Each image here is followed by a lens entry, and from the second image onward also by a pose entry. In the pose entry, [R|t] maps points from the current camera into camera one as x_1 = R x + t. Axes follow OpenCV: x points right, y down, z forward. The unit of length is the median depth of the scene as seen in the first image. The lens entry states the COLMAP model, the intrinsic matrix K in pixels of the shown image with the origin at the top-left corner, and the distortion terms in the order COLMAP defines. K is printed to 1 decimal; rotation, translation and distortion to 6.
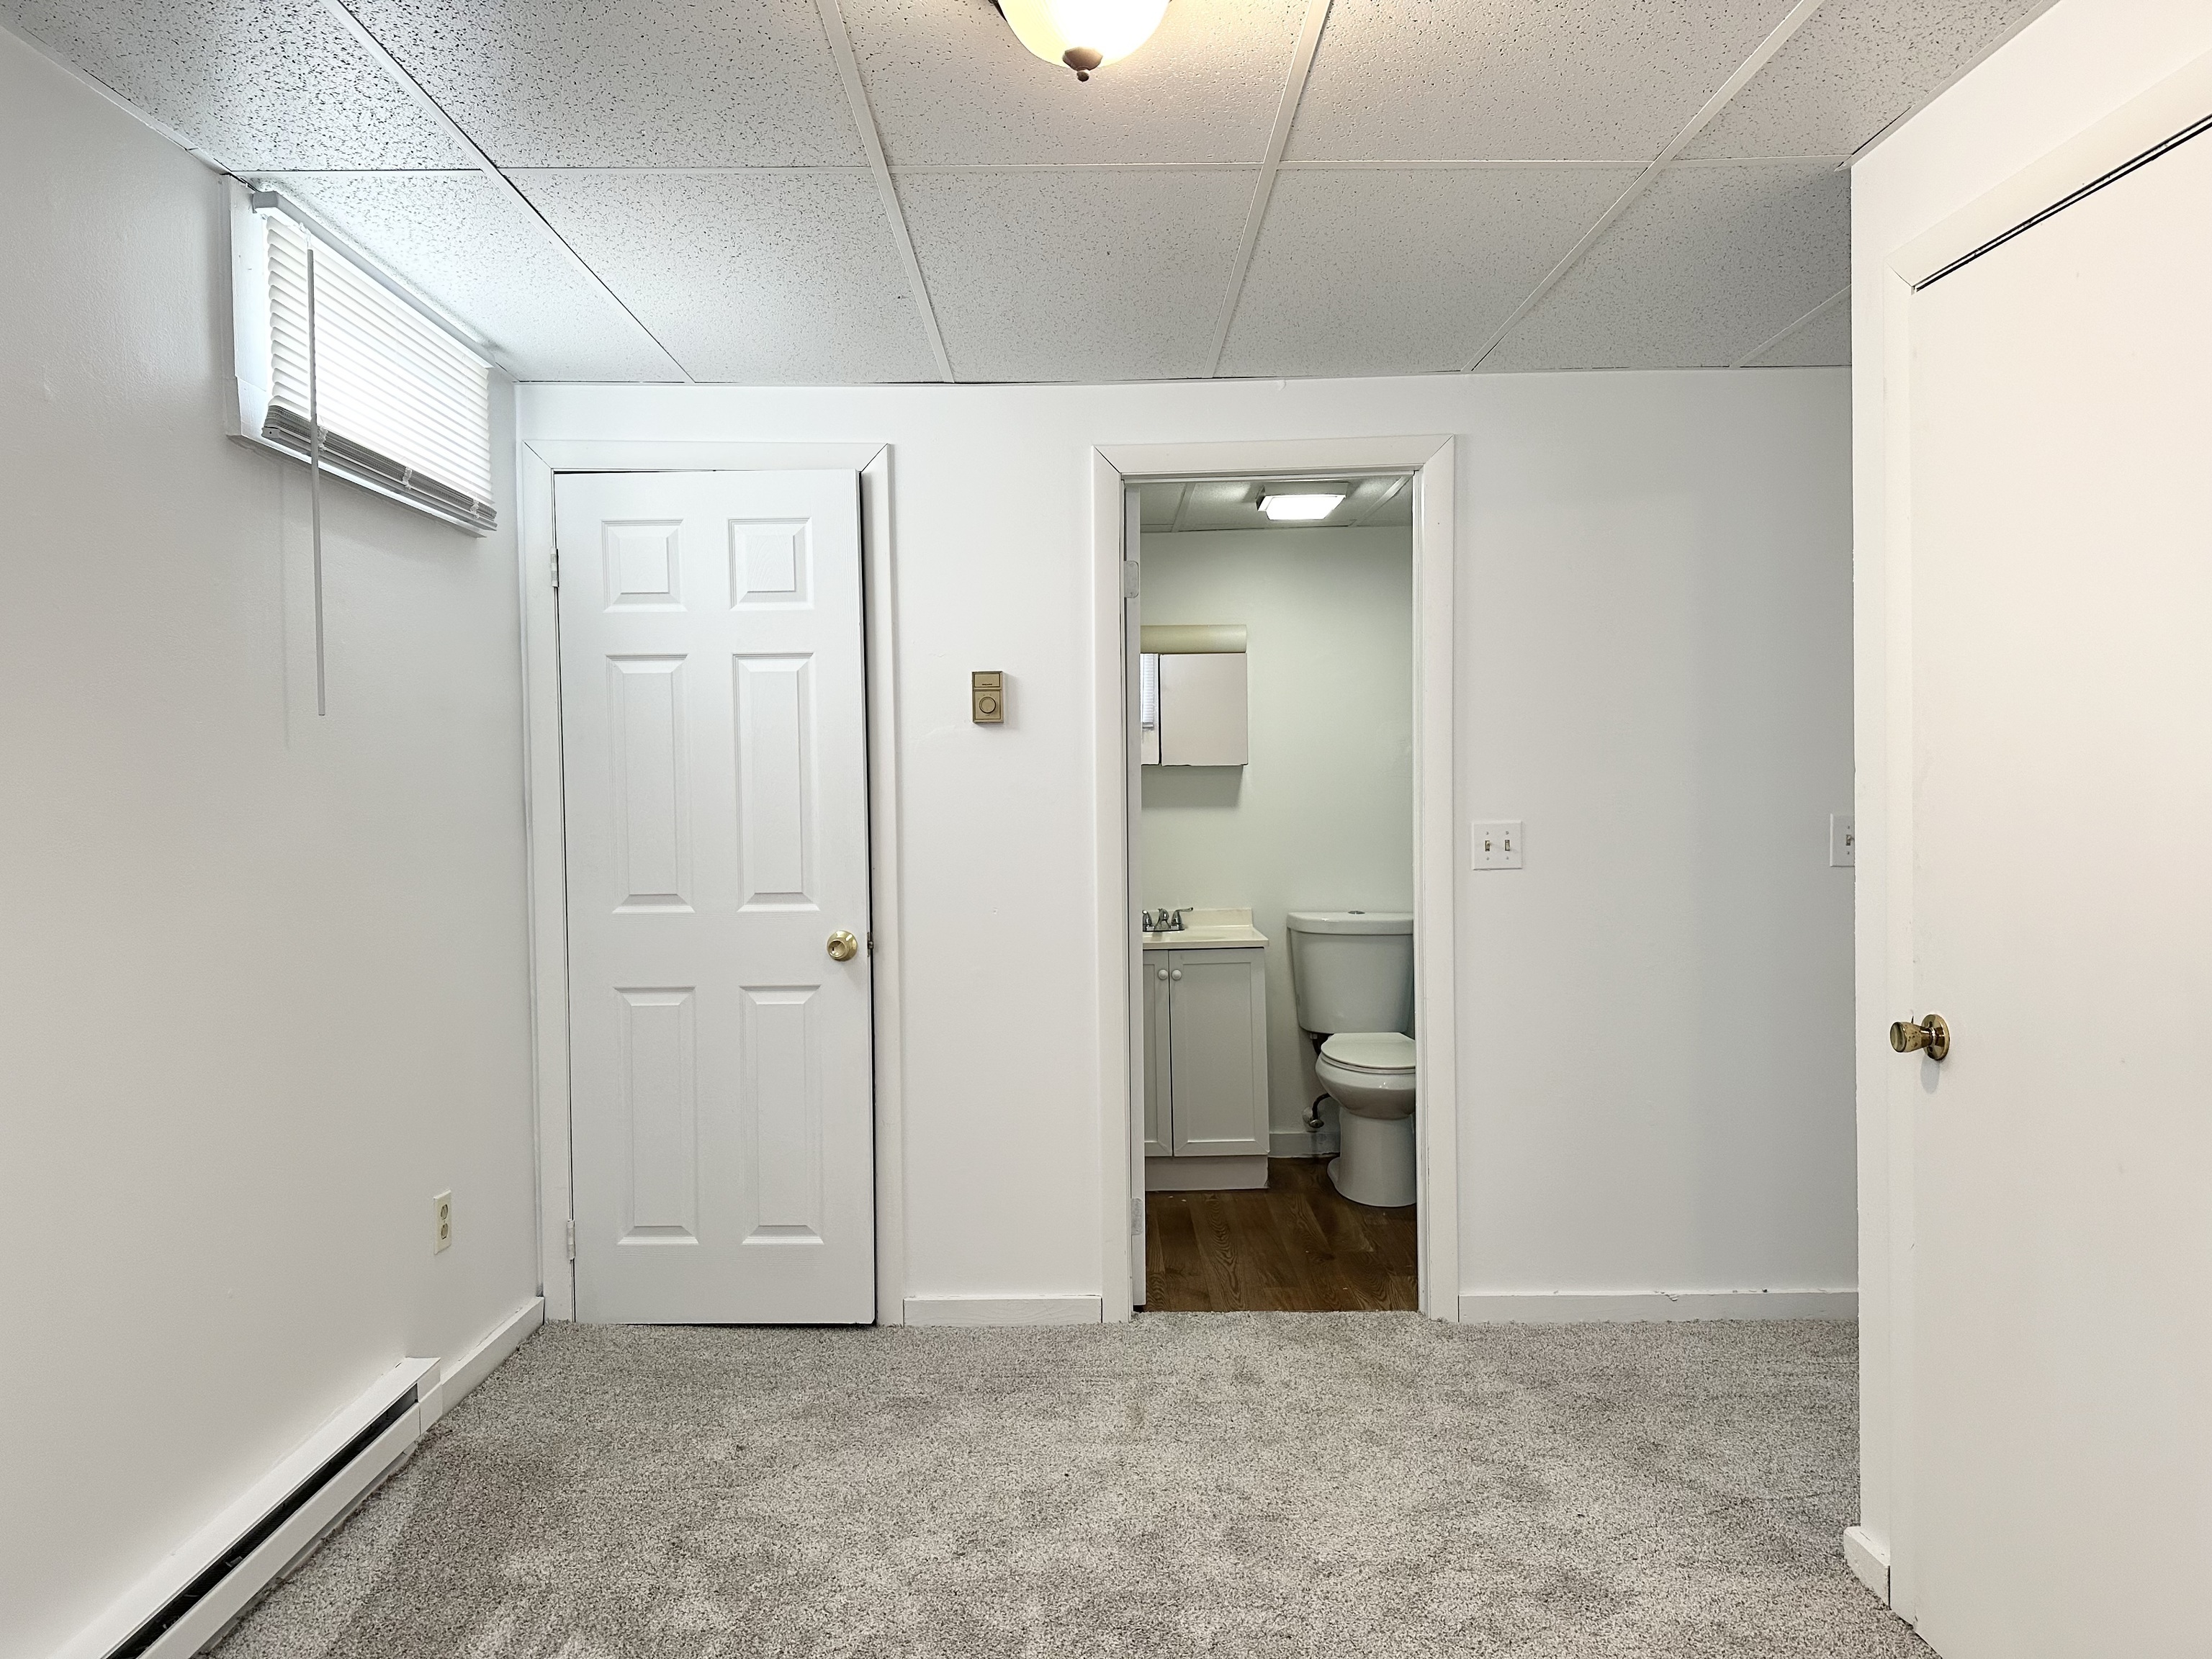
lens RADIAL K [[1540.3, 0, 1103.0], [0, 1540.3, 830.3], [0, 0, 1]] dist [0.004750, -0.012563]
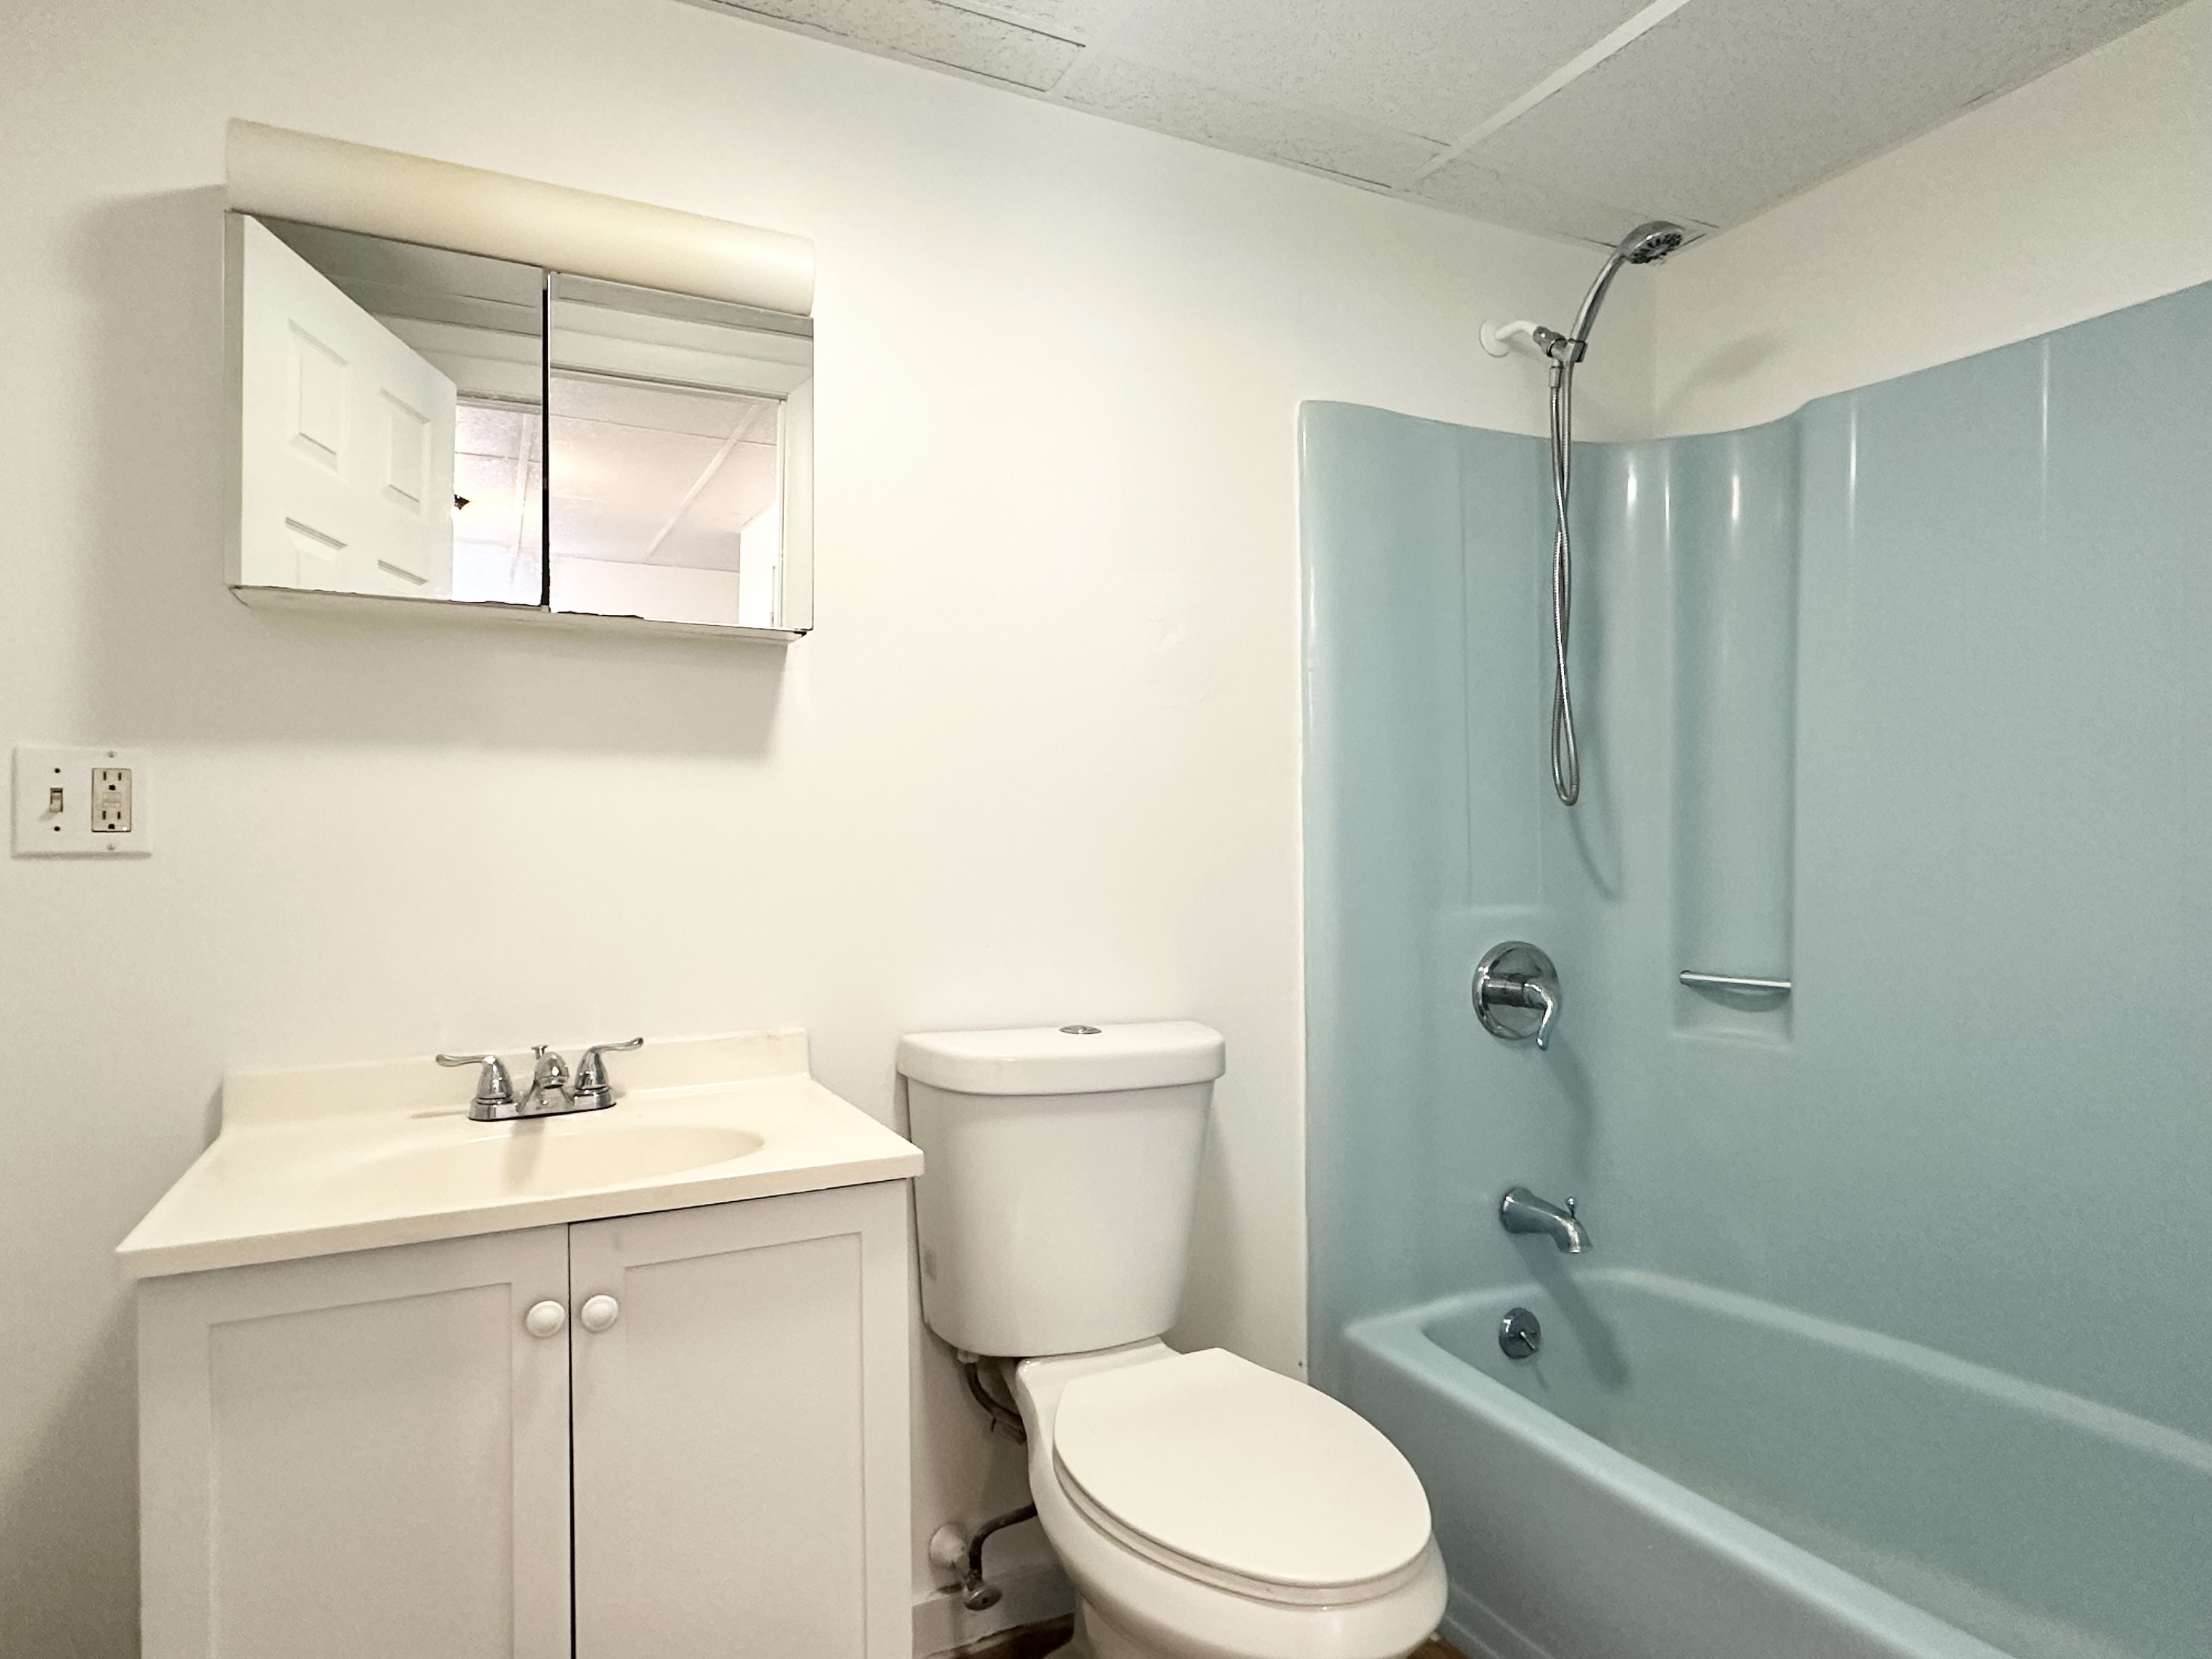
lens RADIAL K [[1278.0, 0, 1100.5], [0, 1278.0, 833.5], [0, 0, 1]] dist [0.000318, 0.000908]
pose [[0.901399, 0.010396, 0.432865, 0.026684], [-0.008113, 0.999942, -0.007122, 0.004974], [-0.432914, 0.002908, 0.901431, 0.702842]]
